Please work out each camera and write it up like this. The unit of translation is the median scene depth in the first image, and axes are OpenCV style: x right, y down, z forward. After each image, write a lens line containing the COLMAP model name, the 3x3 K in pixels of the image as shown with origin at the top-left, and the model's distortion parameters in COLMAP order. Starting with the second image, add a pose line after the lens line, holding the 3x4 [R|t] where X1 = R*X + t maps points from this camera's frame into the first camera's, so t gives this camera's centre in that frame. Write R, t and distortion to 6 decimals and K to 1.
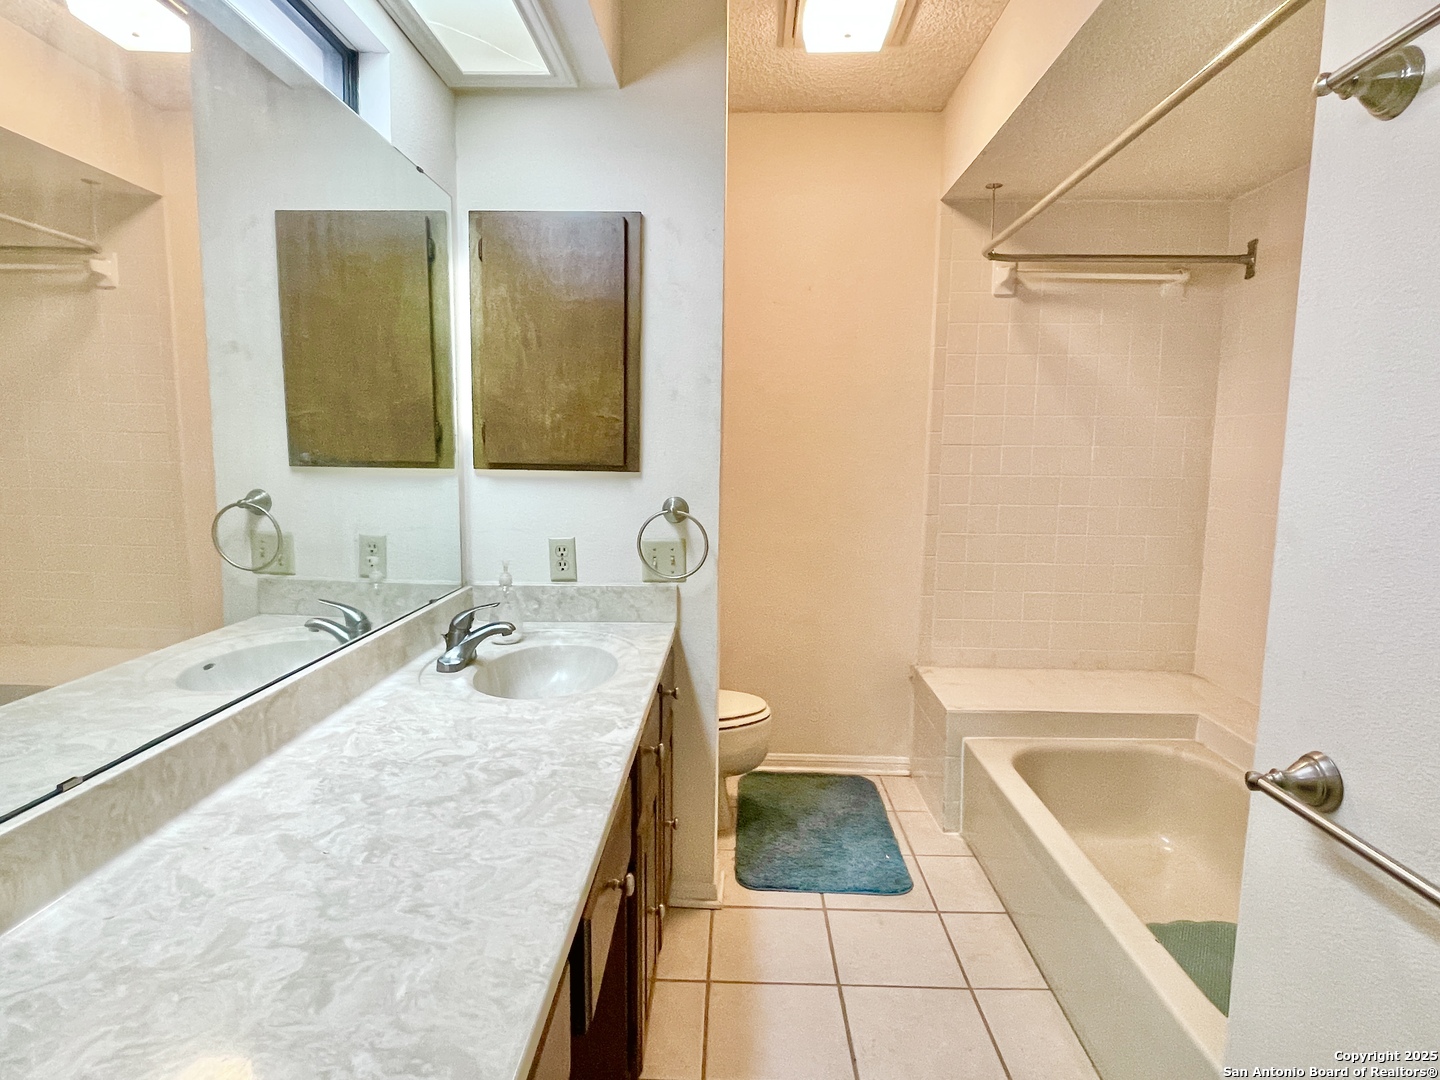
lens RADIAL K [[803.3, 0, 715.1], [0, 803.3, 539.6], [0, 0, 1]] dist [0.001833, -0.005146]
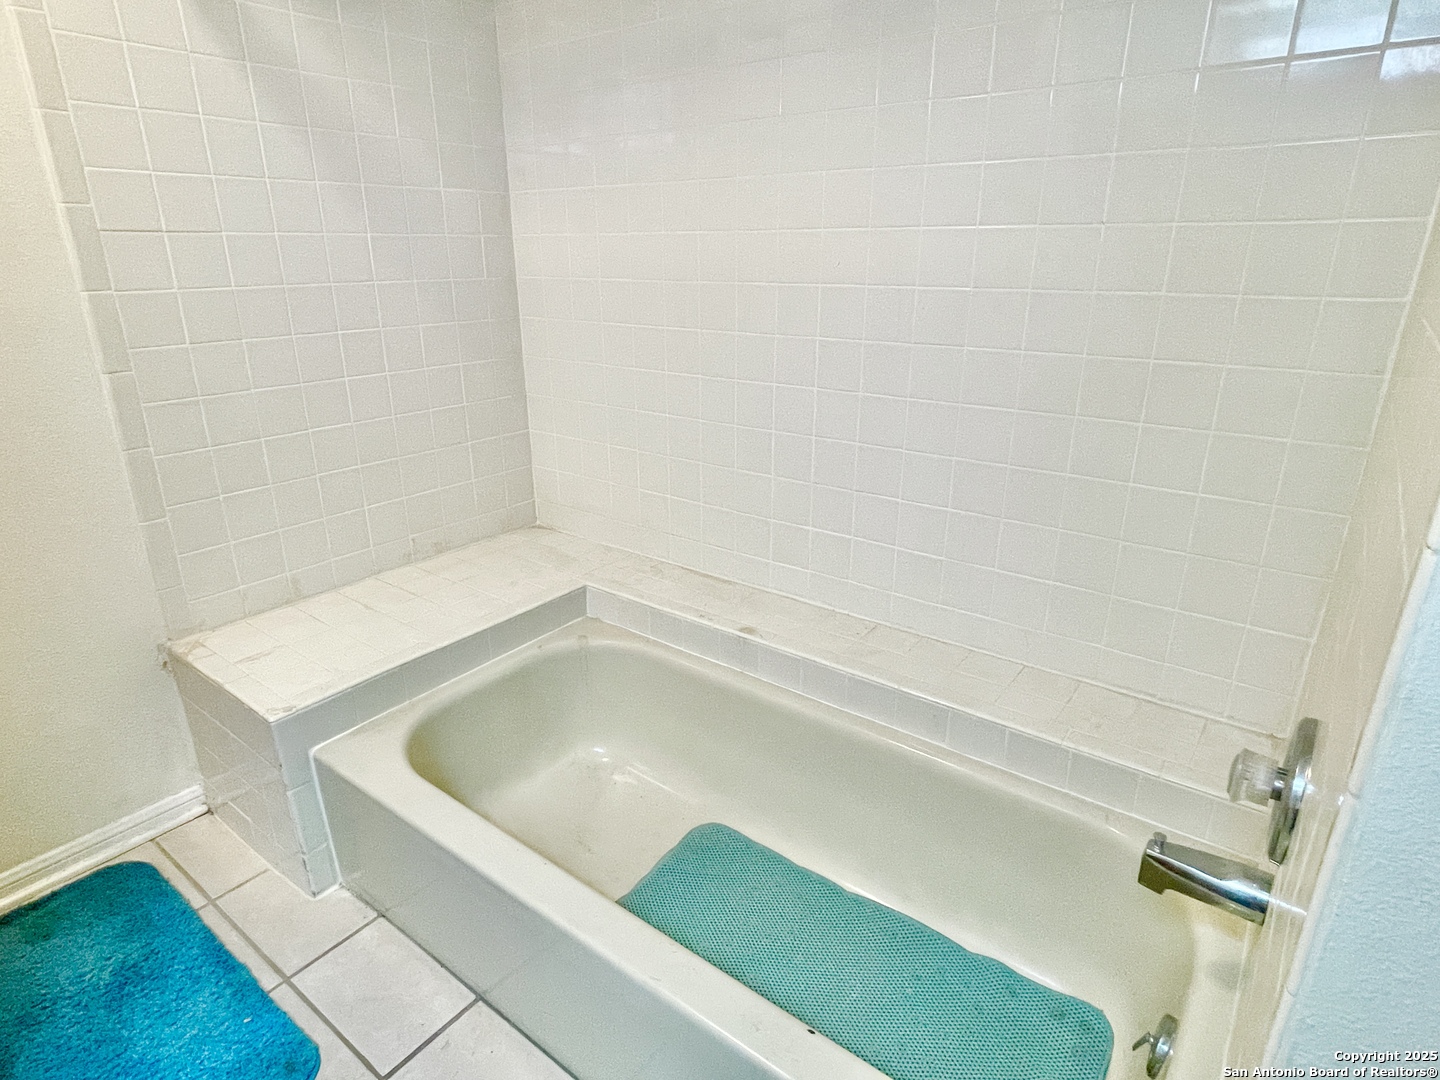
lens RADIAL K [[803.3, 0, 724.7], [0, 803.3, 541.2], [0, 0, 1]] dist [0.001833, -0.005146]
pose [[0.582061, -0.286774, 0.760897, 0.094970], [0.108209, 0.954741, 0.277056, -0.041323], [-0.805913, -0.078928, 0.586750, 0.500483]]
